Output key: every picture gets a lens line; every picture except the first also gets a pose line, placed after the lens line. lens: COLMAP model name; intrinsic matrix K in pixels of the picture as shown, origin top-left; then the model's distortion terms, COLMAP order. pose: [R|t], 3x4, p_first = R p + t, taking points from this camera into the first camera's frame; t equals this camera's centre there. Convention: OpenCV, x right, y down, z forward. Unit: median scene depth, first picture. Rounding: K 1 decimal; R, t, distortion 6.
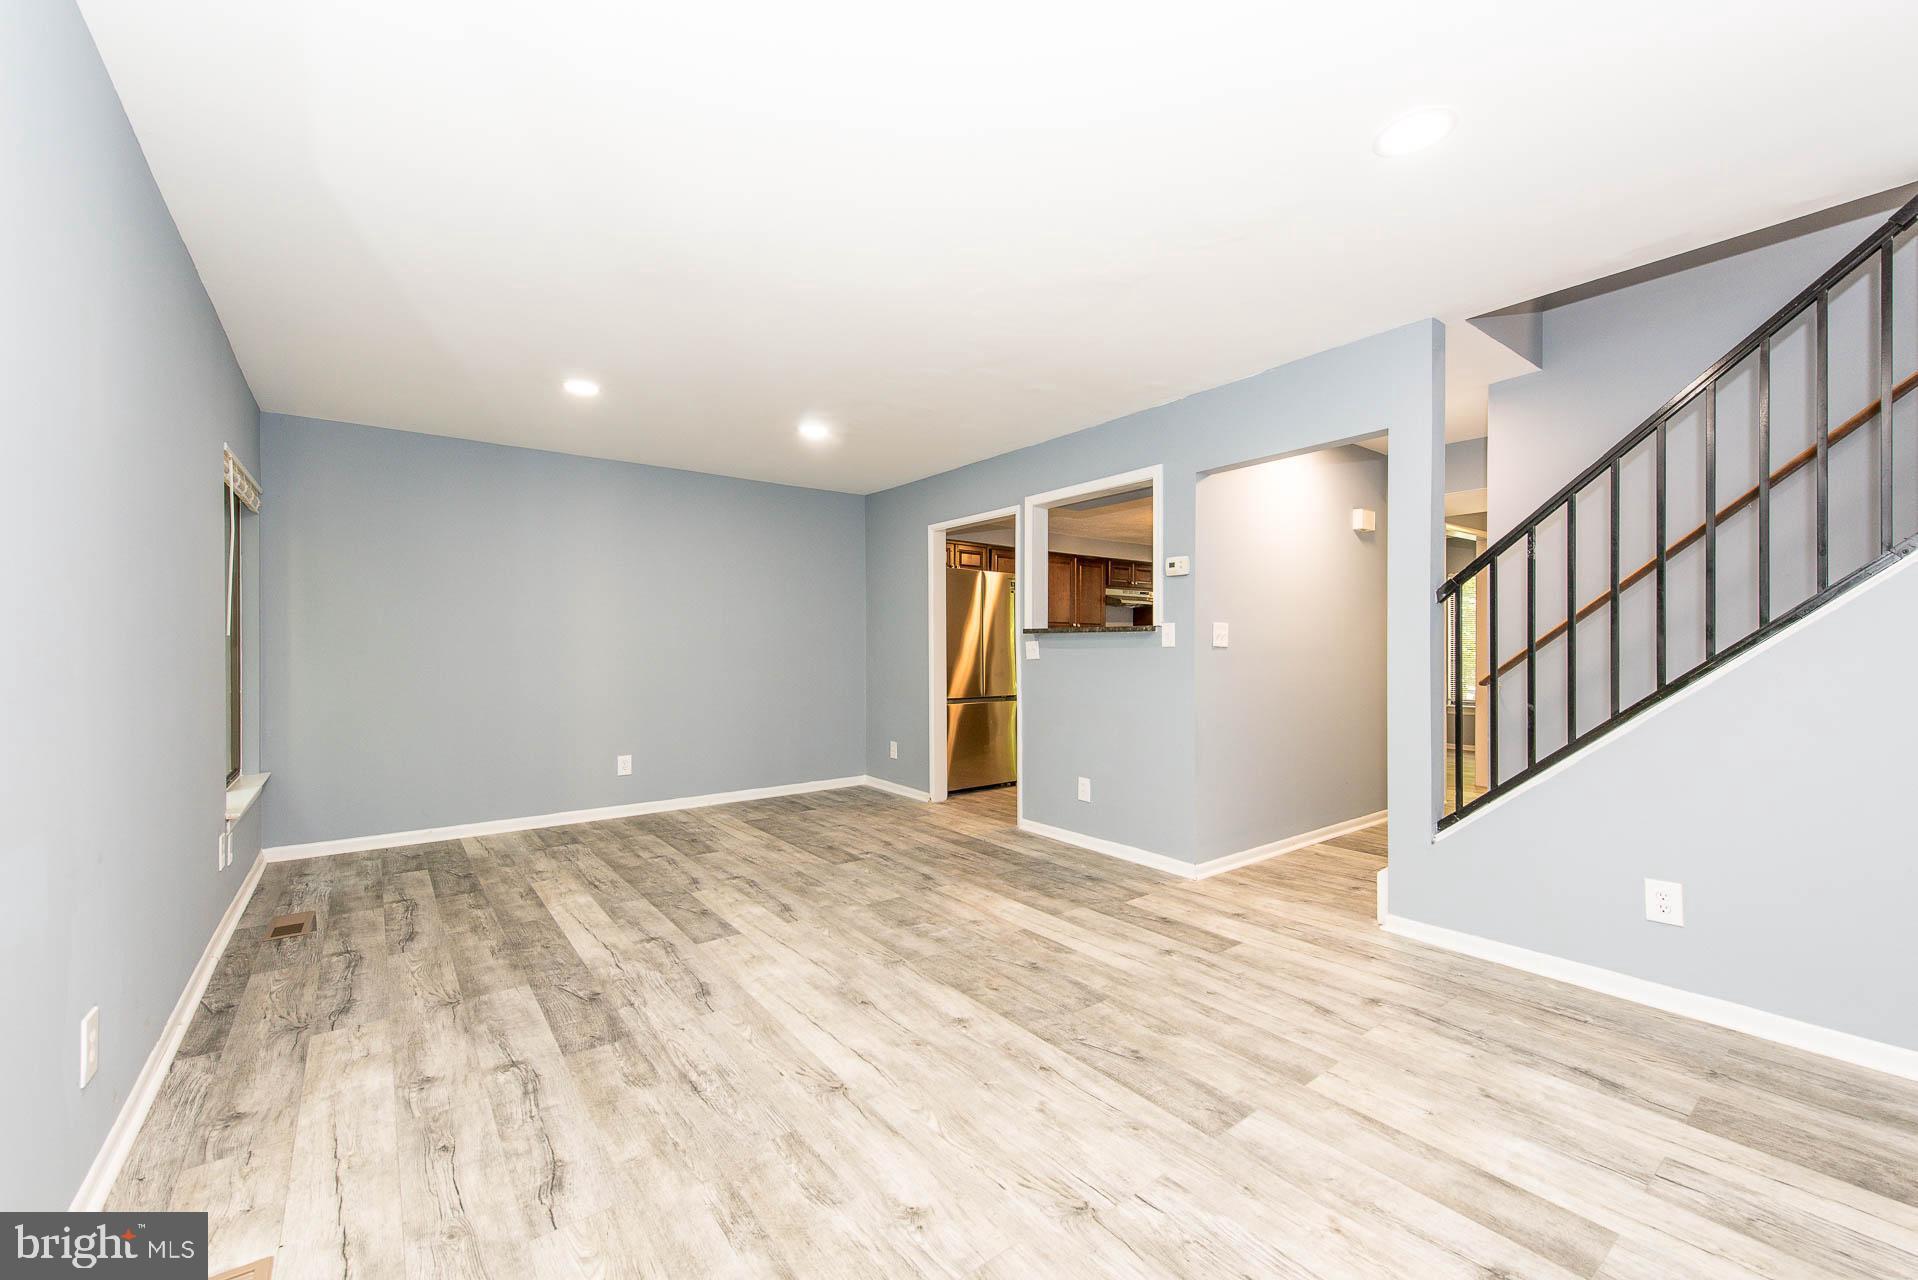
lens RADIAL K [[774.4, 0, 966.5], [0, 774.4, 647.7], [0, 0, 1]] dist [0.028151, -0.010459]
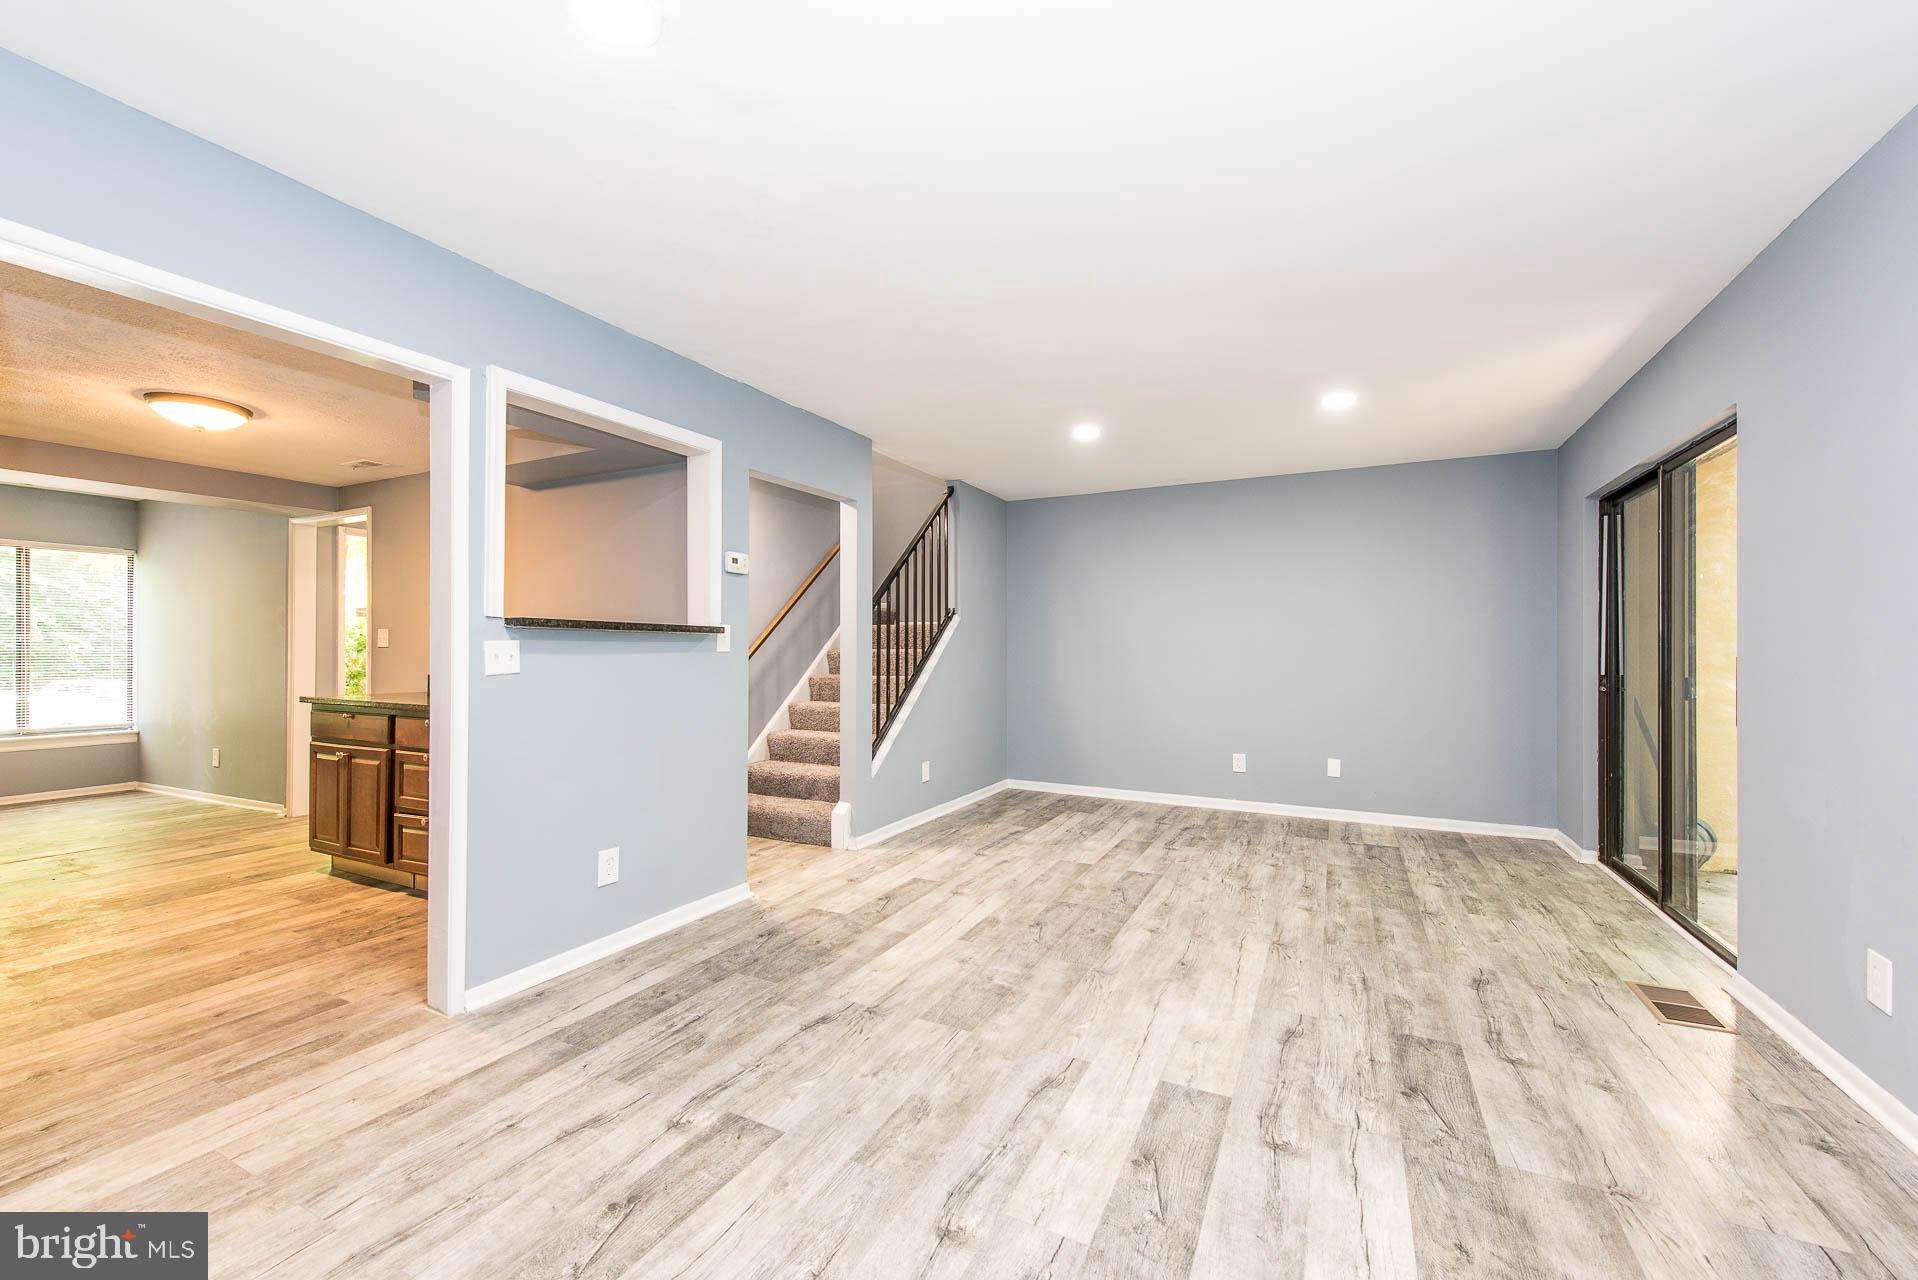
lens RADIAL K [[777.6, 0, 959.0], [0, 777.6, 640.0], [0, 0, 1]] dist [0.023755, -0.006497]
pose [[-0.446528, 0.014493, 0.894652, -0.826241], [-0.001172, 0.999858, -0.016782, 0.001823], [-0.894769, -0.008542, -0.446448, 1.472815]]
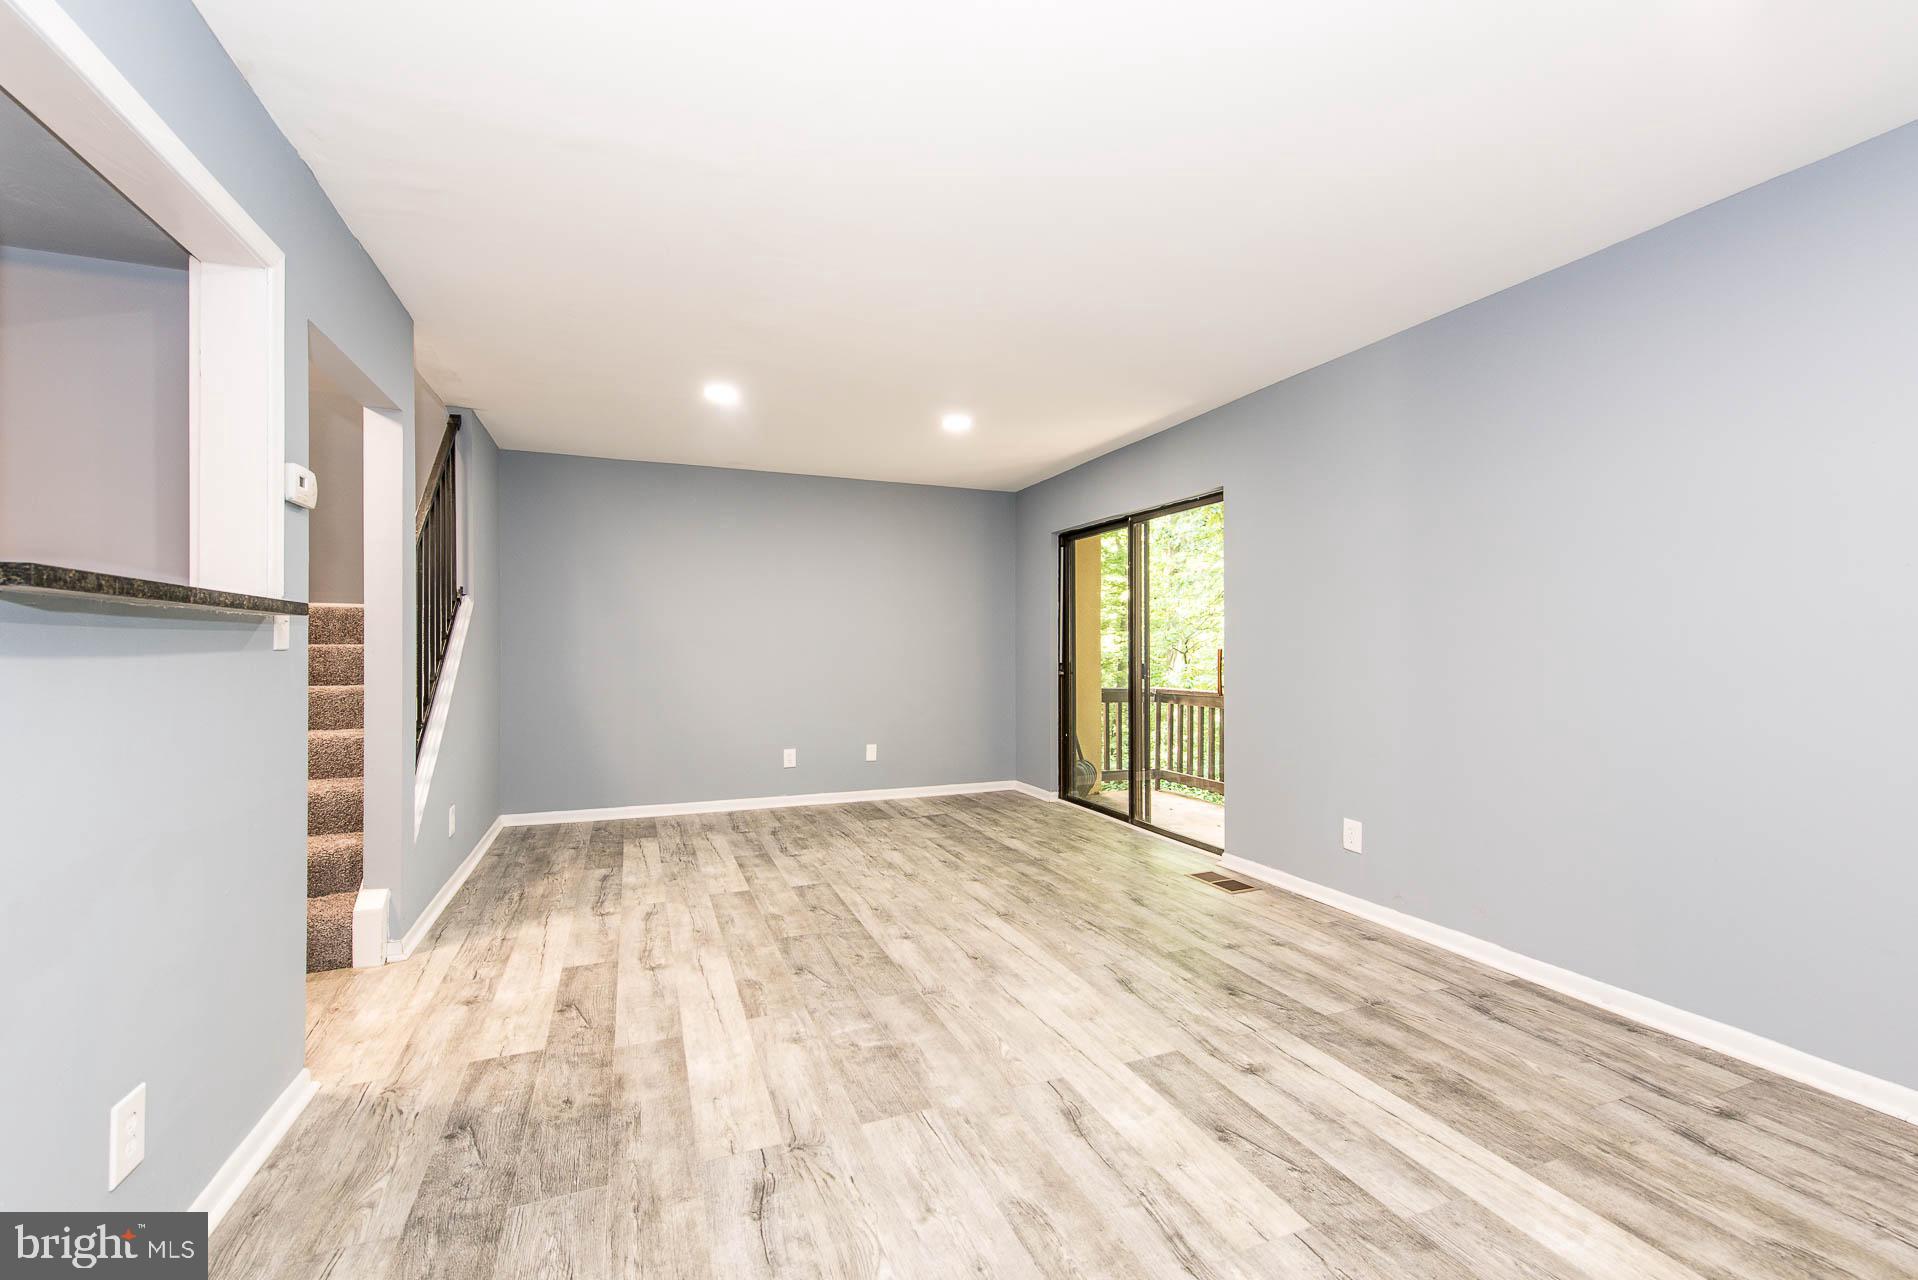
lens RADIAL K [[777.6, 0, 959.0], [0, 777.6, 640.0], [0, 0, 1]] dist [0.023755, -0.006497]
pose [[-0.966857, 0.004427, 0.255280, -0.329145], [0.002420, 0.999964, -0.008173, -0.002503], [-0.255307, -0.007284, -0.966833, 1.729086]]
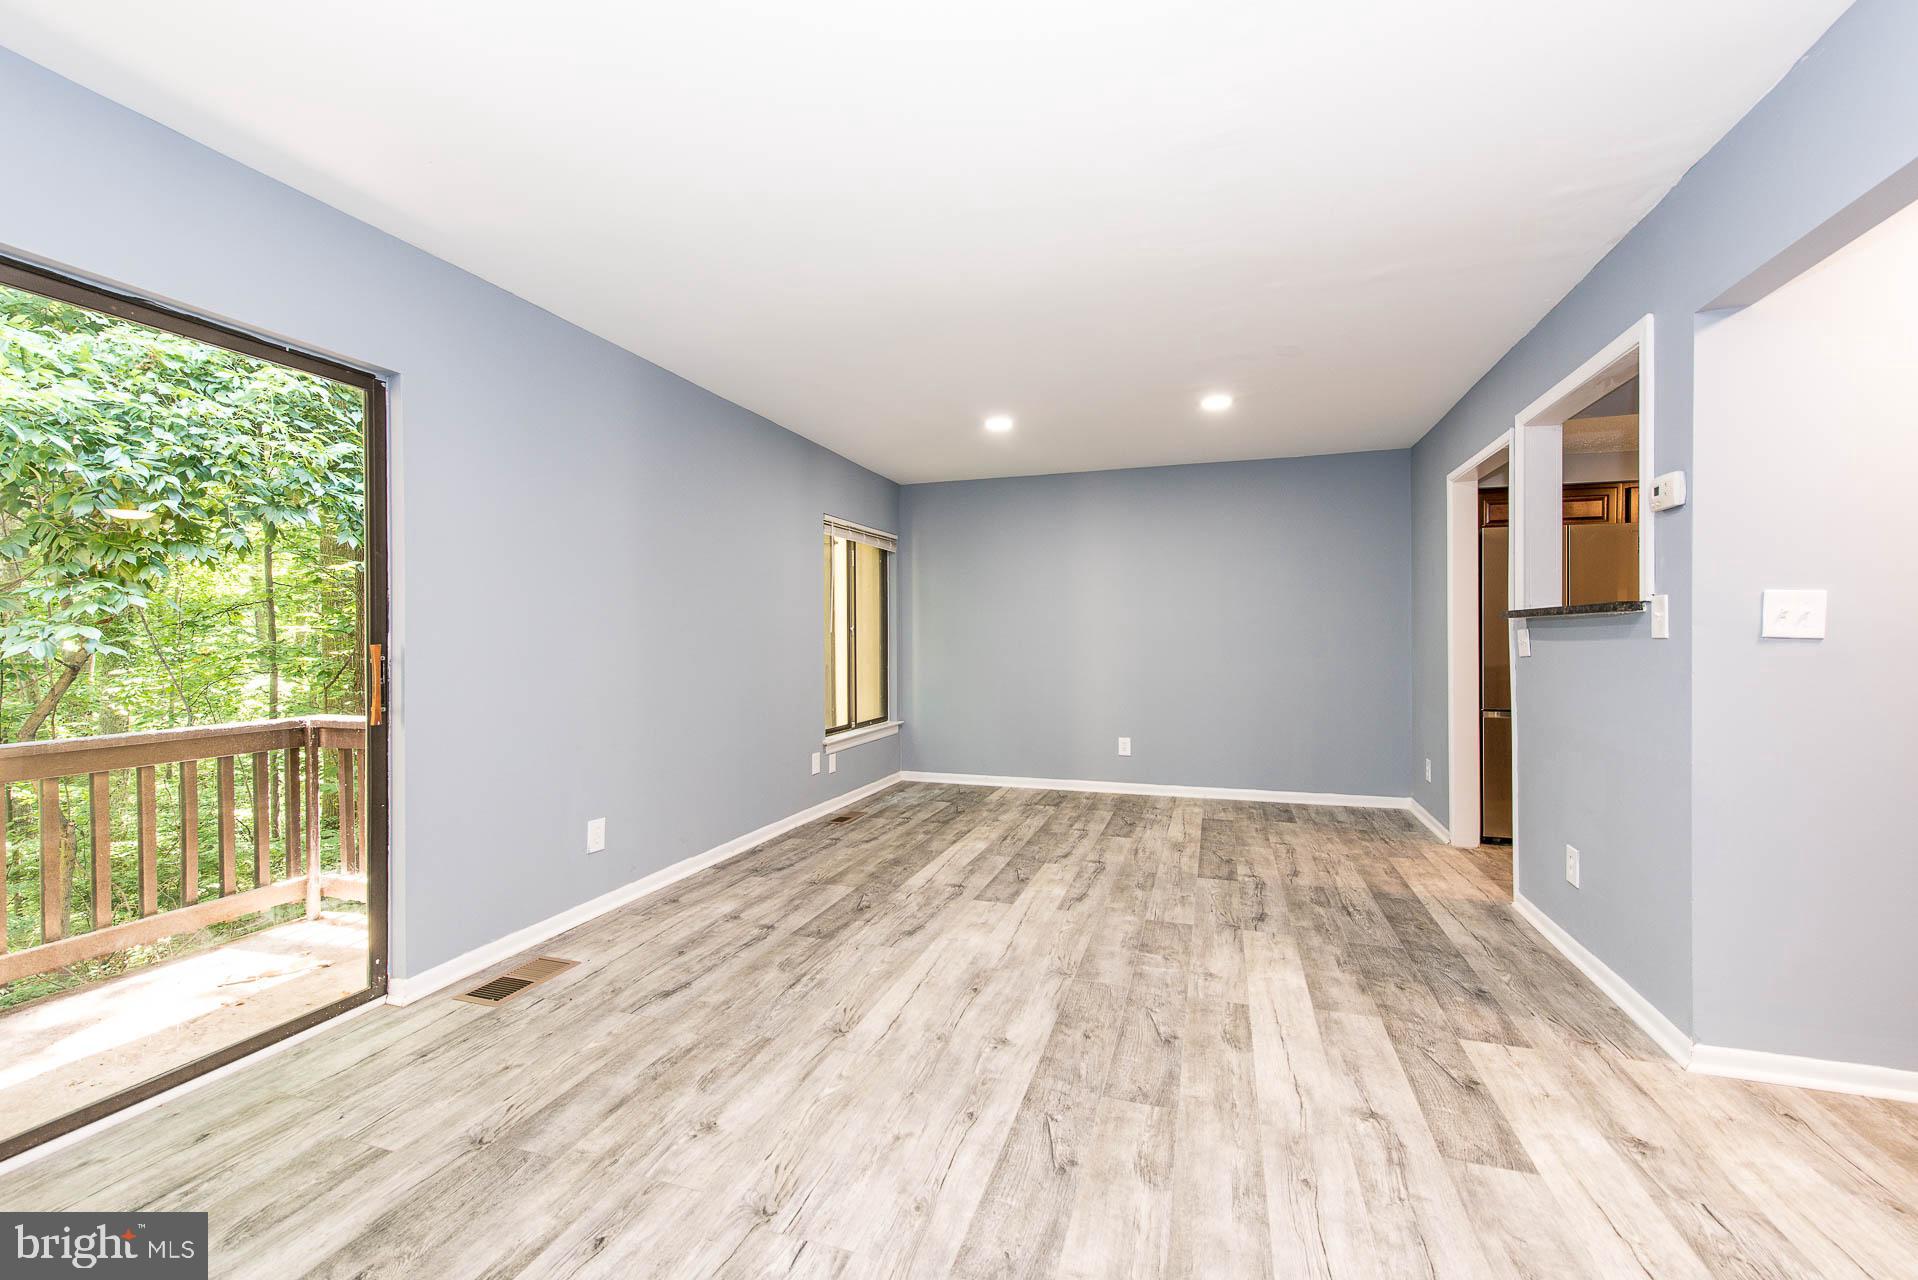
lens RADIAL K [[777.6, 0, 959.0], [0, 777.6, 640.0], [0, 0, 1]] dist [0.023755, -0.006497]
pose [[0.561754, 0.001492, -0.827303, 0.568546], [0.001441, 0.999995, 0.002781, -0.002044], [0.827303, -0.002754, 0.561749, 0.336611]]
